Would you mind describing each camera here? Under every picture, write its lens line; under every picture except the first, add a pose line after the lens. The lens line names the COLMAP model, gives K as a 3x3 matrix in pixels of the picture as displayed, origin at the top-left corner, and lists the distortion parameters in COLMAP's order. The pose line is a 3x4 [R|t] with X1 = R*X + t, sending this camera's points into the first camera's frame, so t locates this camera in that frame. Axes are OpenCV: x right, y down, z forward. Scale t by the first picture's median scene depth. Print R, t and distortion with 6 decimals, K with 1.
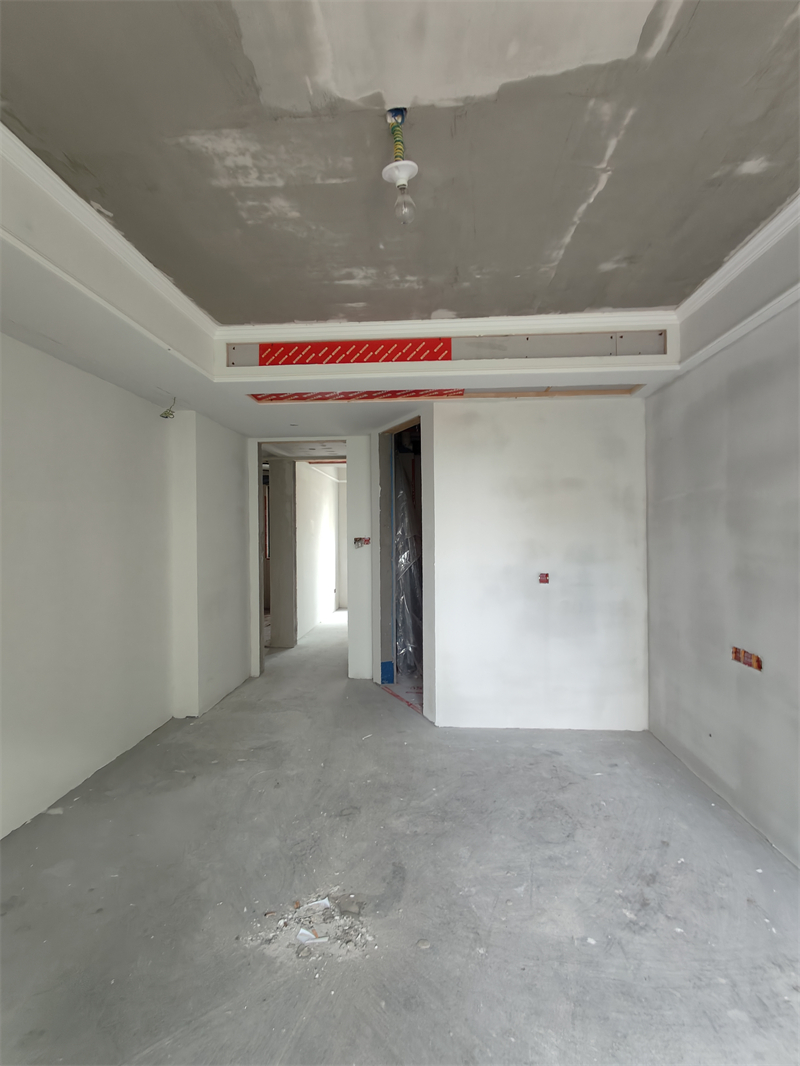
lens RADIAL K [[489.3, 0, 395.9], [0, 489.3, 529.2], [0, 0, 1]] dist [-0.001632, 0.000713]
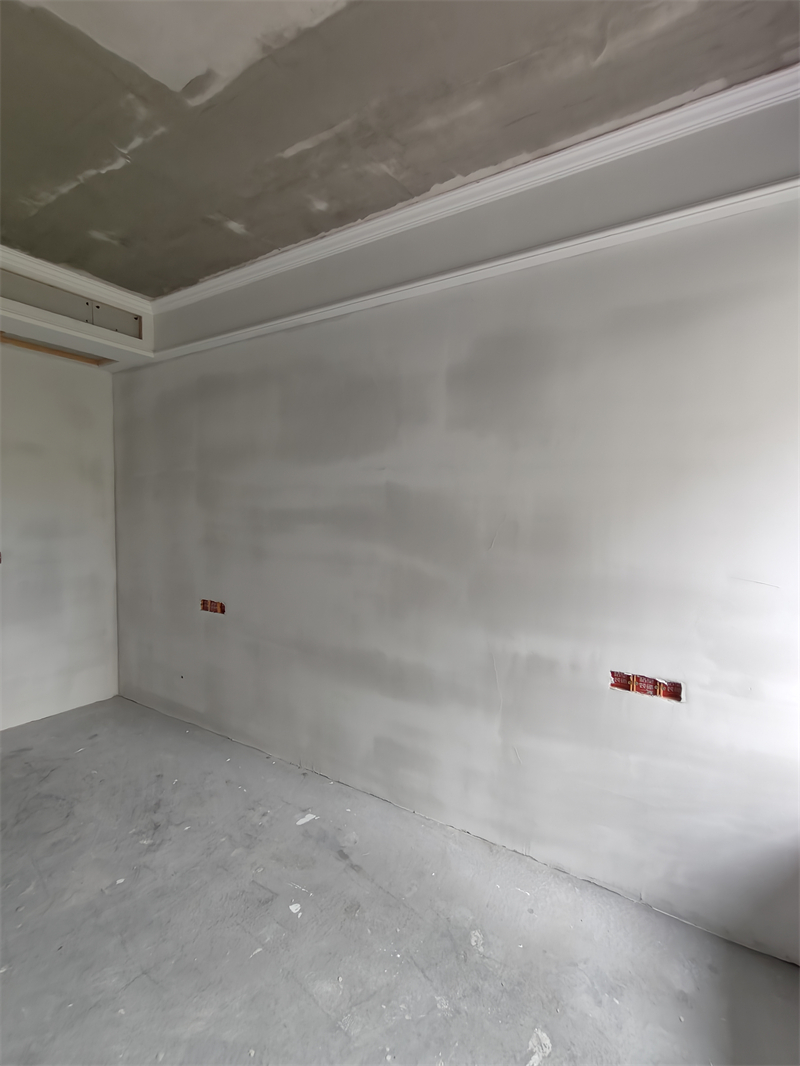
lens RADIAL K [[489.3, 0, 397.8], [0, 489.3, 525.0], [0, 0, 1]] dist [-0.001632, 0.000713]
pose [[0.481116, -0.016754, 0.876497, -0.168598], [-0.022724, 0.999243, 0.031573, 0.001089], [-0.876362, -0.035108, 0.480371, -0.025467]]
